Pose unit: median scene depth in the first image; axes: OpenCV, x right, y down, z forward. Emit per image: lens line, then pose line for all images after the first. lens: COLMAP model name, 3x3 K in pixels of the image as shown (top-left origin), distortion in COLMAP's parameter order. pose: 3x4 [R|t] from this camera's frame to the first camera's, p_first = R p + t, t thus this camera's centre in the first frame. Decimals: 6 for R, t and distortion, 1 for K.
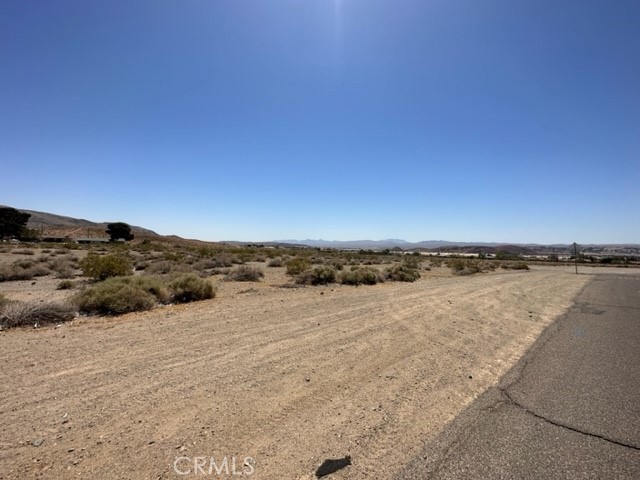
lens RADIAL K [[255.8, 0, 318.7], [0, 255.8, 241.6], [0, 0, 1]] dist [0.000553, 0.000026]
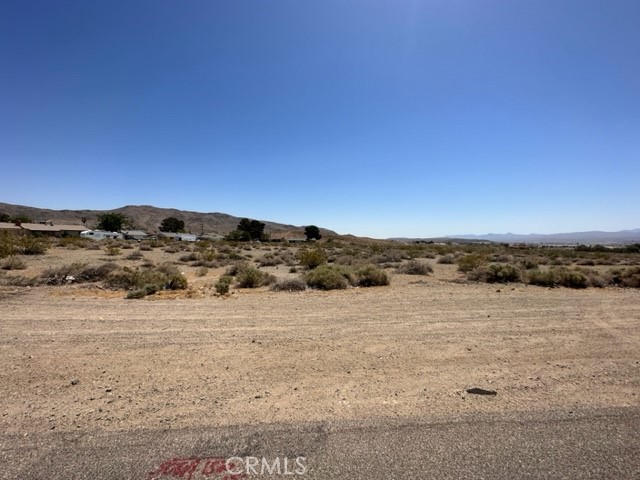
lens RADIAL K [[255.8, 0, 318.7], [0, 255.8, 241.6], [0, 0, 1]] dist [0.000553, 0.000026]
pose [[0.805638, -0.018095, -0.592131, 0.048919], [0.025554, 0.999665, 0.004220, -0.002014], [0.591856, -0.018531, 0.805830, -0.181472]]
